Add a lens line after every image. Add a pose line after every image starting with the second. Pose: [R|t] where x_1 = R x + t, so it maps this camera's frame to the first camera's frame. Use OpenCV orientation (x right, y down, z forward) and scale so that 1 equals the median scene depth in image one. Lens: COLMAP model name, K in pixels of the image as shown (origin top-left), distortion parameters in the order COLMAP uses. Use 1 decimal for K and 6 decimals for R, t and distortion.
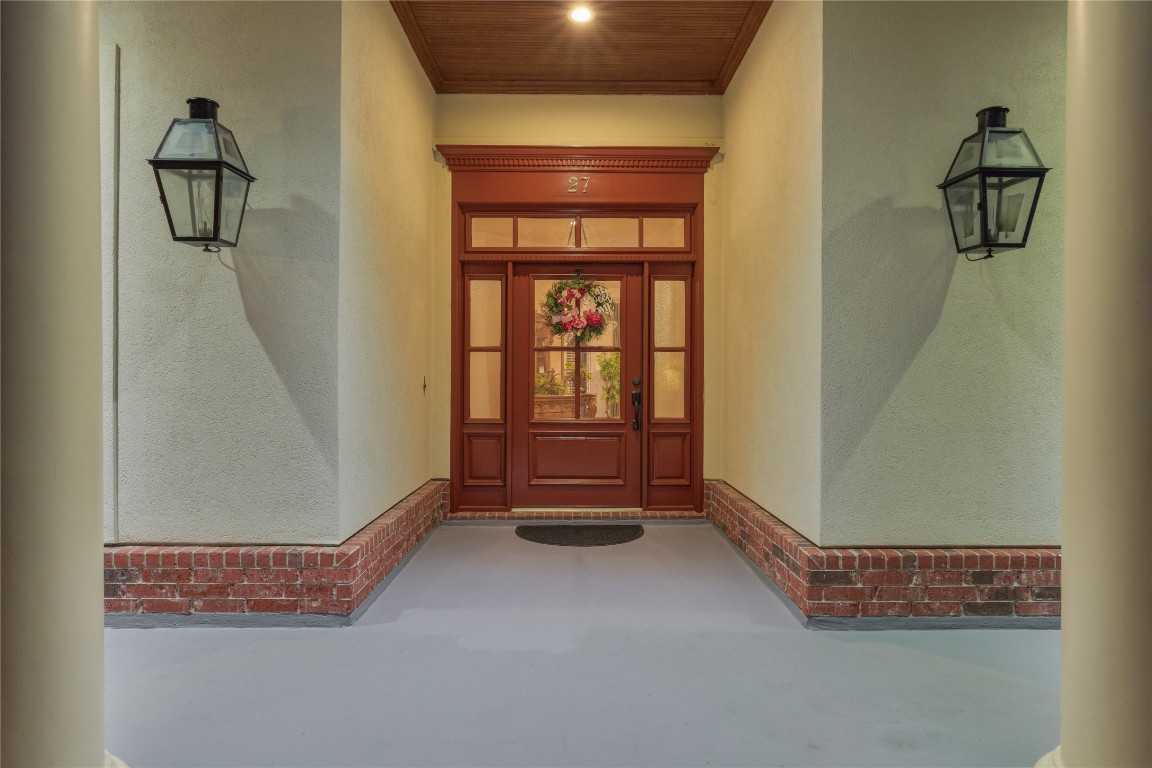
lens RADIAL K [[555.0, 0, 588.0], [0, 555.0, 386.3], [0, 0, 1]] dist [-0.006567, 0.001919]
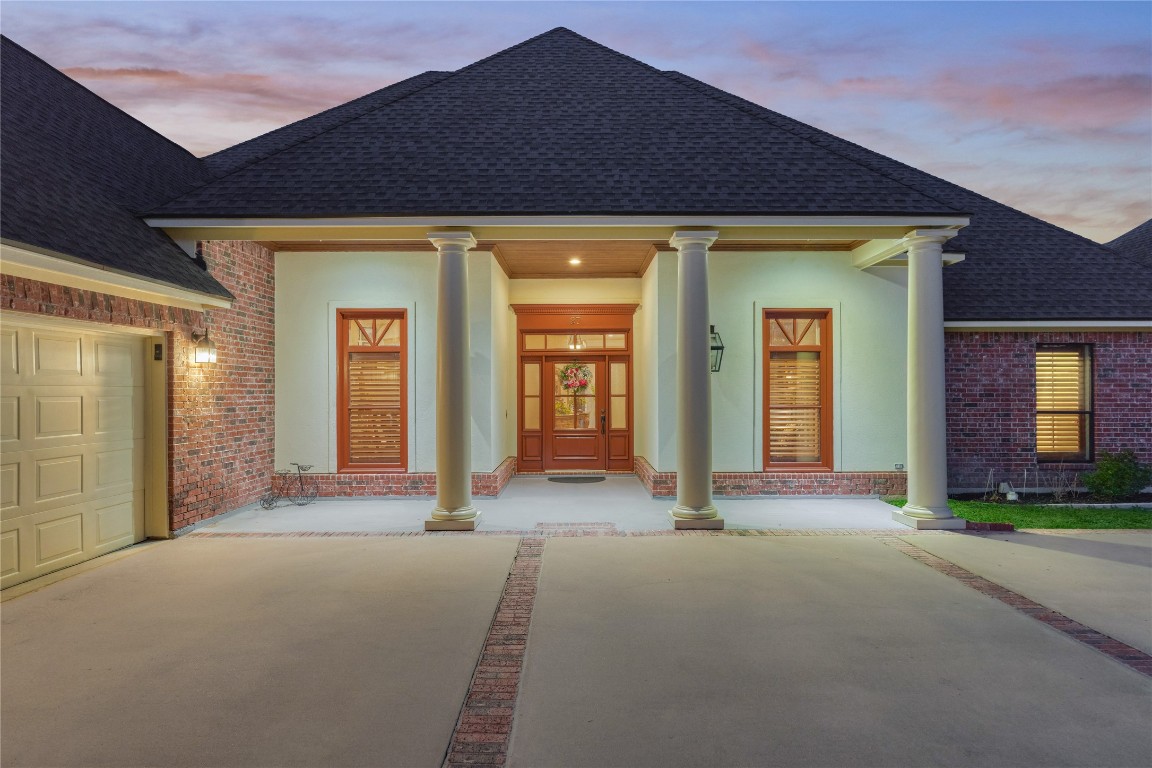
lens RADIAL K [[607.8, 0, 571.1], [0, 607.8, 387.1], [0, 0, 1]] dist [-0.007239, -0.000882]
pose [[0.999146, -0.008947, -0.040327, 0.060197], [0.008558, 0.999915, -0.009809, -0.078732], [0.040412, 0.009456, 0.999138, -1.349417]]
